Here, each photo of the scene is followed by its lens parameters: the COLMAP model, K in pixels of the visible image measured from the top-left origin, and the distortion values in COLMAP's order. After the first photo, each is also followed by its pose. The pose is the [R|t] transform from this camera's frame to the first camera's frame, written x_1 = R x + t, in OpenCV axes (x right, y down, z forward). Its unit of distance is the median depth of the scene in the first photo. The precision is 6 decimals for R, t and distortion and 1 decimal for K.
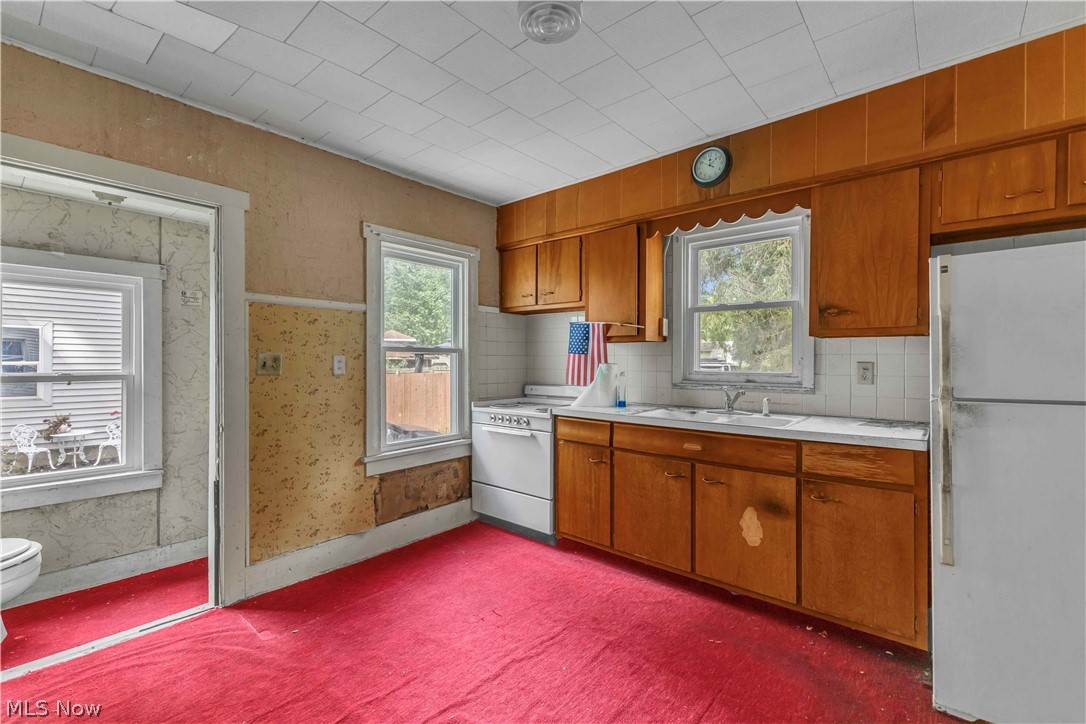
lens RADIAL K [[476.7, 0, 535.9], [0, 476.7, 361.5], [0, 0, 1]] dist [0.004710, -0.001885]
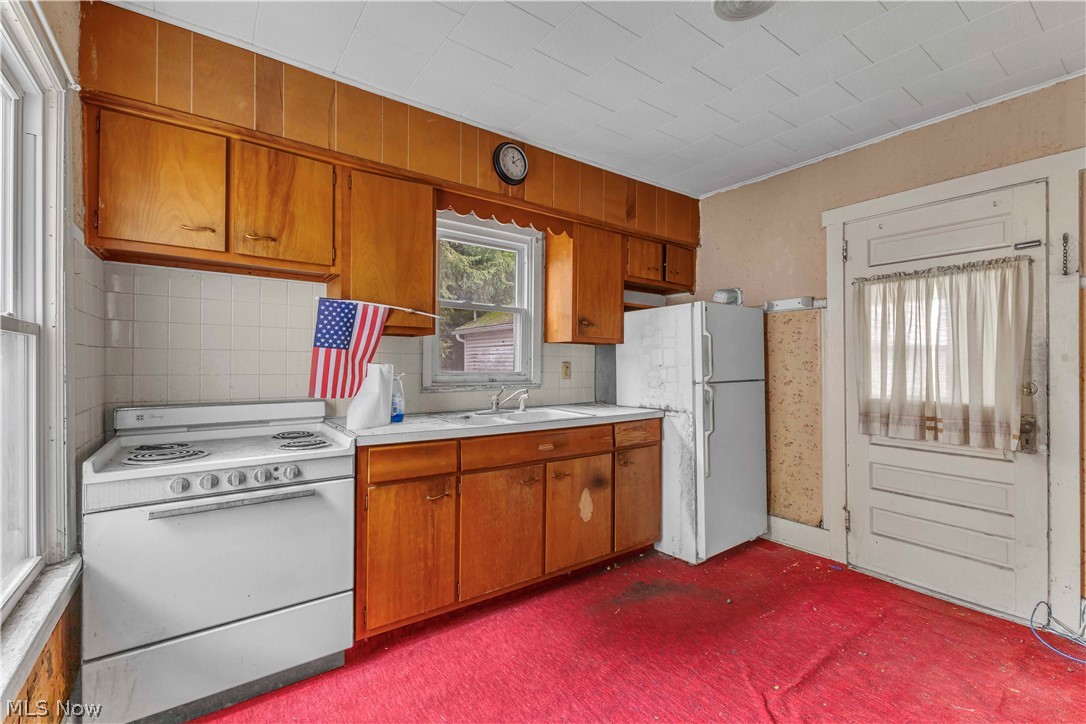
lens RADIAL K [[476.7, 0, 549.0], [0, 476.7, 361.6], [0, 0, 1]] dist [0.004710, -0.001885]
pose [[0.203994, 0.003427, 0.978966, -0.543501], [-0.001704, 0.999994, -0.003145, 0.003398], [-0.978971, -0.001026, 0.203999, 0.671030]]
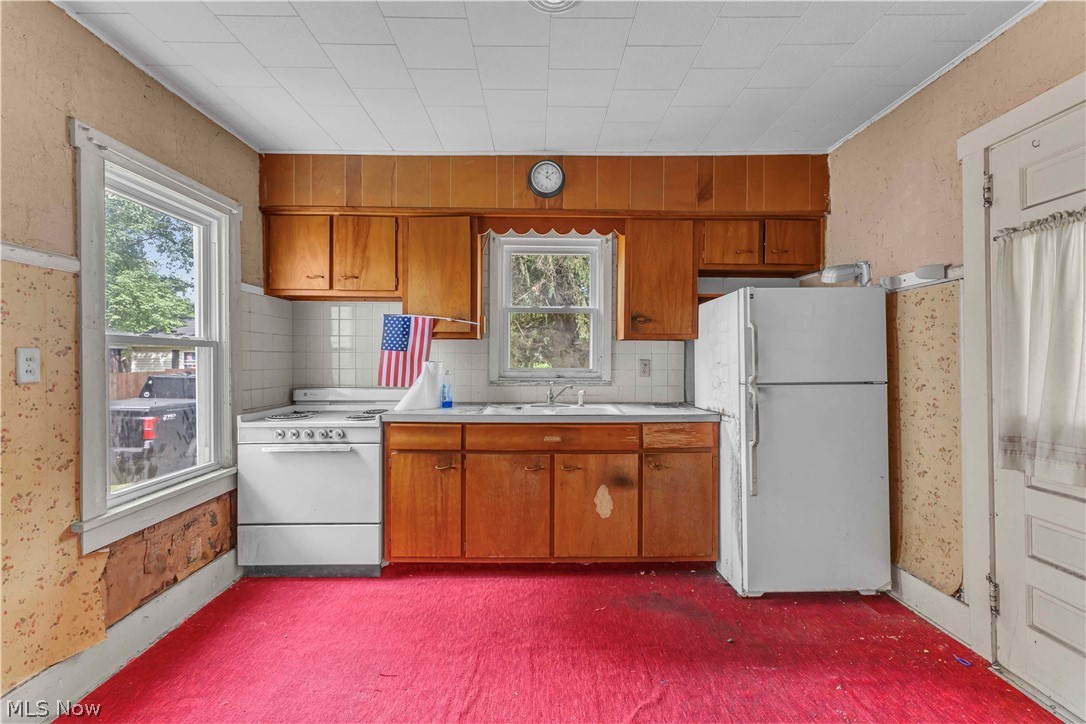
lens RADIAL K [[476.7, 0, 544.6], [0, 476.7, 360.6], [0, 0, 1]] dist [0.004710, -0.001885]
pose [[0.739125, -0.001812, 0.673566, -0.340800], [0.001148, 0.999998, 0.001431, 0.001597], [-0.673567, -0.000285, 0.739126, 0.189222]]
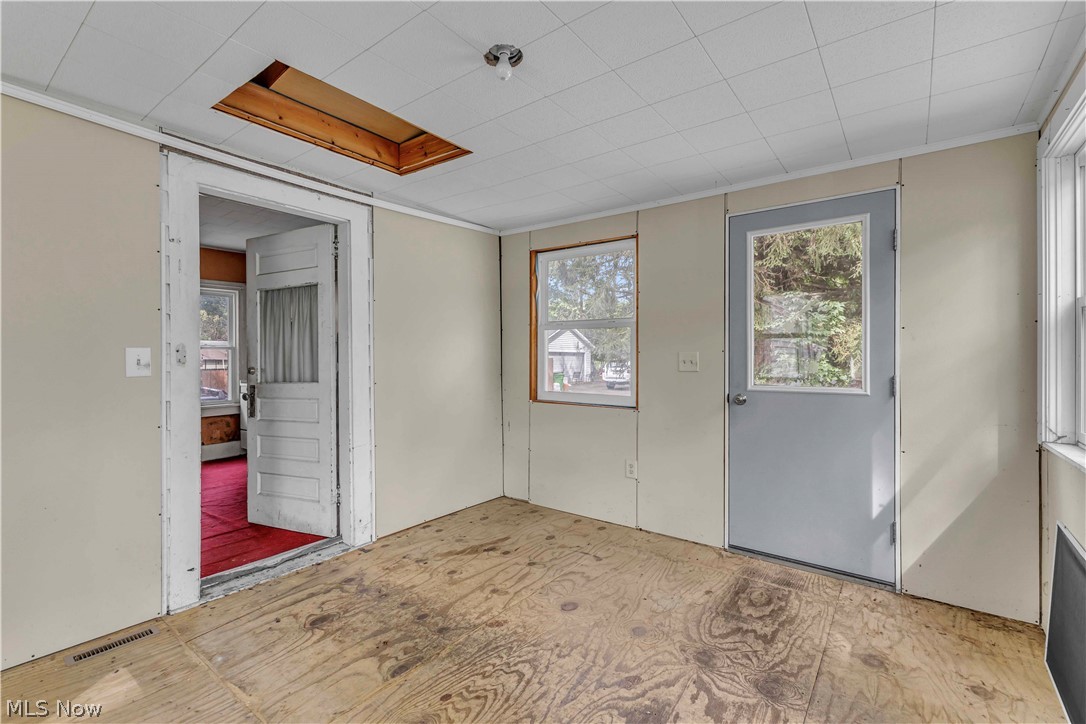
lens RADIAL K [[476.7, 0, 545.3], [0, 476.7, 357.3], [0, 0, 1]] dist [0.004710, -0.001885]
pose [[0.996991, 0.006438, 0.077250, 0.949376], [-0.006689, 0.999973, 0.002985, -0.006829], [-0.077229, -0.003493, 0.997007, -0.851458]]
